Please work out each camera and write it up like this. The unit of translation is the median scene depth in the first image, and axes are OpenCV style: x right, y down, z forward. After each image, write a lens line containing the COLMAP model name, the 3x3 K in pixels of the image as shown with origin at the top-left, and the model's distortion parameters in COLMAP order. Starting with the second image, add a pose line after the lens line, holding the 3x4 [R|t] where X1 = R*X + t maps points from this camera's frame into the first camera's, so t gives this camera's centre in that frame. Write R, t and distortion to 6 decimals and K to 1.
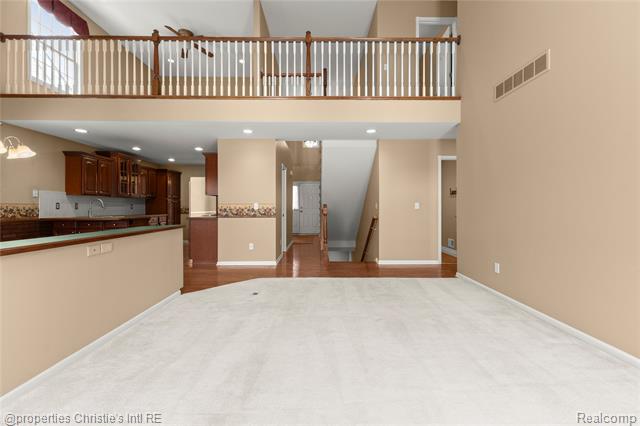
lens RADIAL K [[276.3, 0, 321.9], [0, 276.3, 208.4], [0, 0, 1]] dist [0.008597, -0.001420]
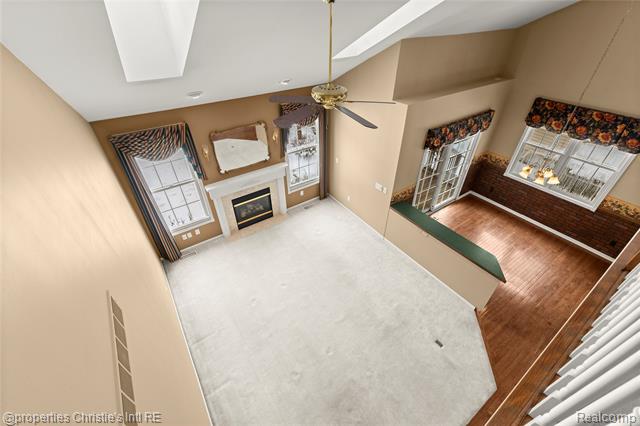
lens RADIAL K [[276.3, 0, 318.9], [0, 276.3, 209.7], [0, 0, 1]] dist [0.008597, -0.001420]
pose [[-0.830483, 0.339871, -0.441346, 0.329610], [0.002795, 0.794832, 0.606823, -0.555374], [0.557038, 0.502723, -0.661044, 0.798242]]
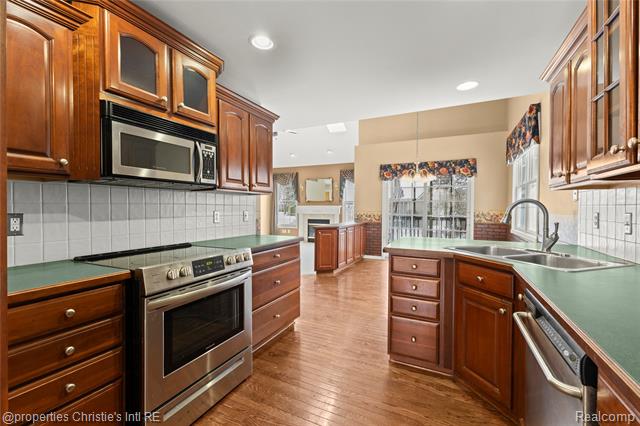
lens RADIAL K [[276.3, 0, 319.5], [0, 276.3, 212.7], [0, 0, 1]] dist [0.008597, -0.001420]
pose [[-0.893485, -0.010526, 0.448969, -0.773421], [-0.002325, 0.999820, 0.018815, -0.021135], [-0.449086, 0.015767, -0.893349, 1.509811]]
